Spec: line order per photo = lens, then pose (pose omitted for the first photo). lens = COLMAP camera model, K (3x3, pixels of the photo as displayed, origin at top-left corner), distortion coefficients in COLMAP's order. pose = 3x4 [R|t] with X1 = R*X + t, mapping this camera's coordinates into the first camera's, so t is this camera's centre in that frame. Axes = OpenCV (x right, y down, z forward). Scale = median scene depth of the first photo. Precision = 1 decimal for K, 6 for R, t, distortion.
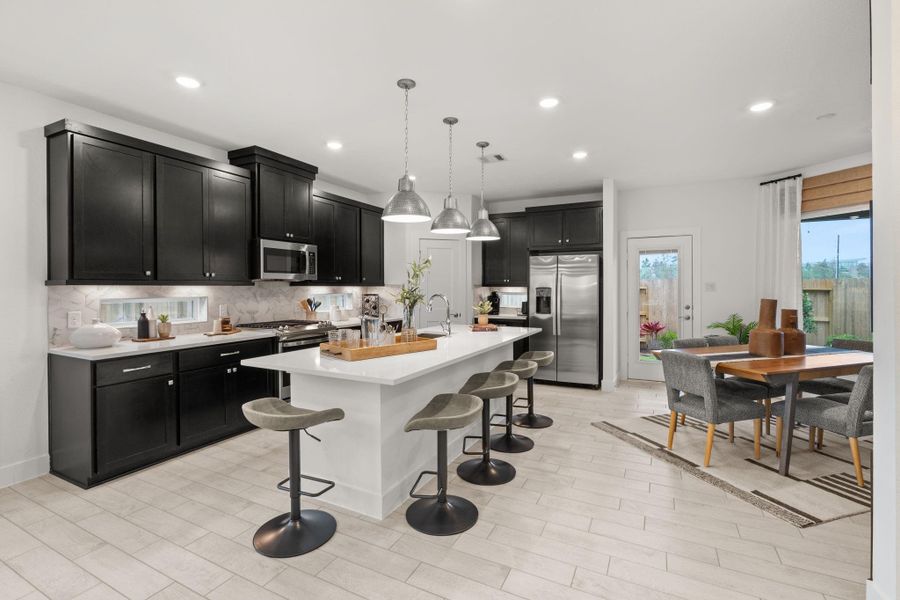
lens RADIAL K [[411.0, 0, 446.9], [0, 411.0, 291.7], [0, 0, 1]] dist [0.000050, 0.000053]
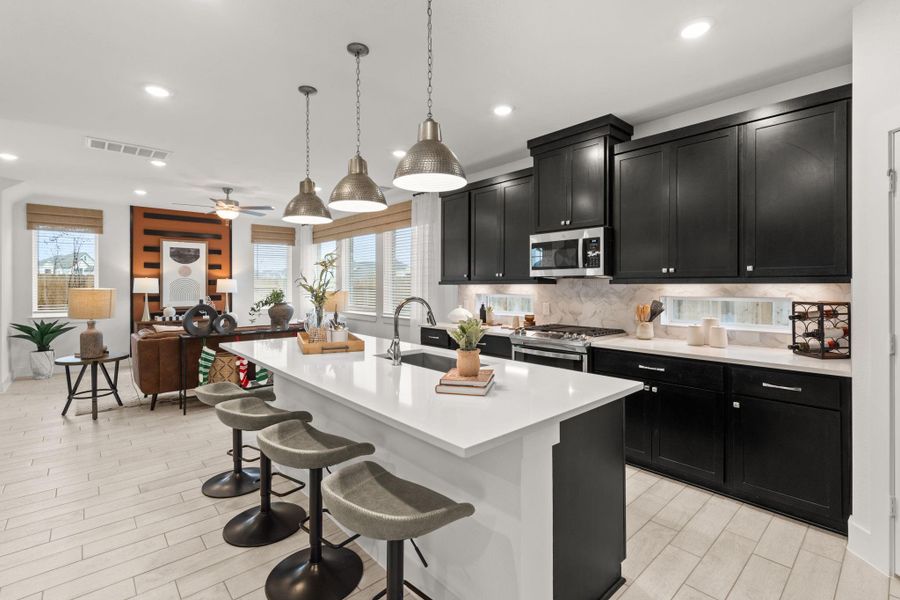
lens RADIAL K [[414.8, 0, 449.1], [0, 414.8, 282.2], [0, 0, 1]] dist [-0.001991, -0.000102]
pose [[-0.352677, -0.005857, -0.935727, 0.498149], [-0.007781, 0.999964, -0.003327, -0.014030], [0.935713, 0.006108, -0.352710, 1.123690]]
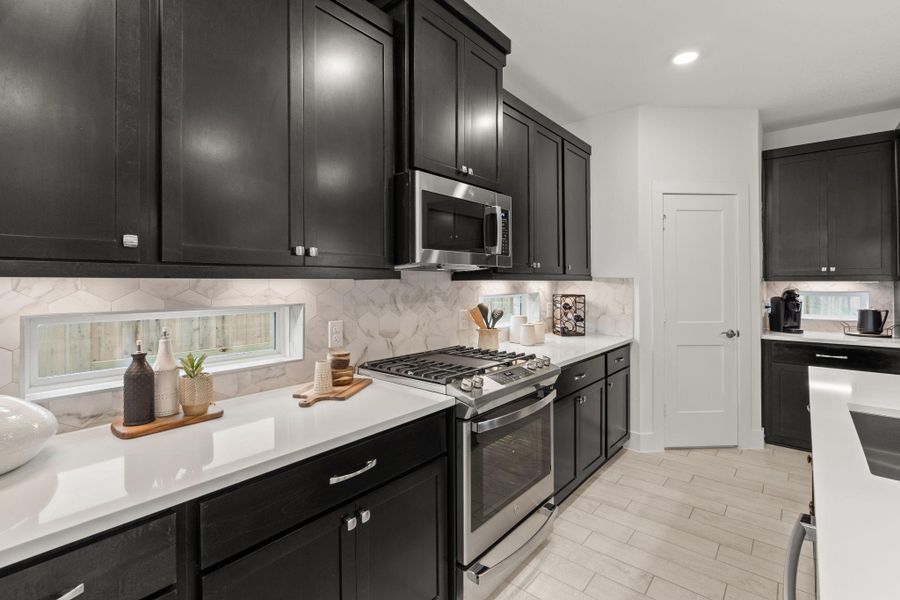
lens RADIAL K [[414.8, 0, 449.1], [0, 414.8, 282.2], [0, 0, 1]] dist [-0.001991, -0.000102]
pose [[0.974659, -0.000798, -0.223696, -0.311291], [-0.001561, 0.999945, -0.010367, -0.006970], [0.223692, 0.010454, 0.974604, 0.566205]]
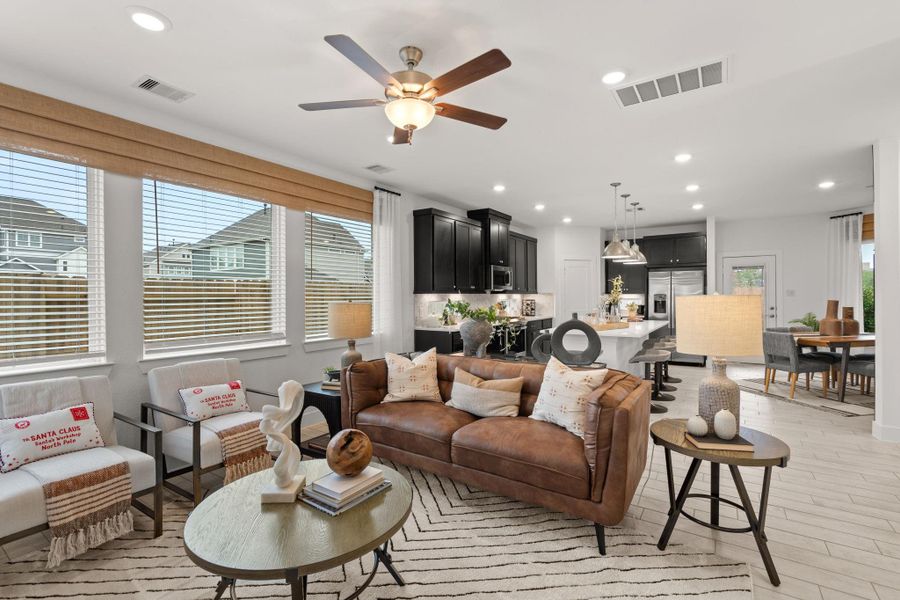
lens RADIAL K [[409.8, 0, 450.0], [0, 409.8, 300.0], [0, 0, 1]] dist [0.001834, 0.000646]
pose [[0.993804, -0.003234, -0.111103, -0.422483], [0.003199, 0.999995, -0.000493, 0.010326], [0.111104, 0.000134, 0.993809, -0.612133]]
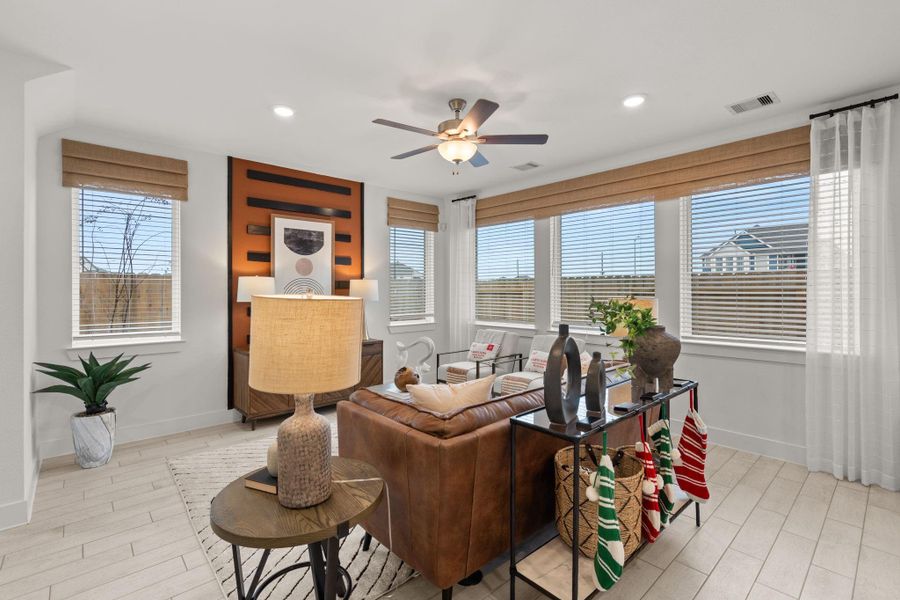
lens RADIAL K [[418.2, 0, 451.7], [0, 418.2, 285.6], [0, 0, 1]] dist [0.001445, 0.000224]
pose [[-0.342292, -0.009196, -0.939549, 0.152382], [-0.006490, 0.999951, -0.007423, -0.001710], [0.939571, 0.003557, -0.342335, 0.180624]]
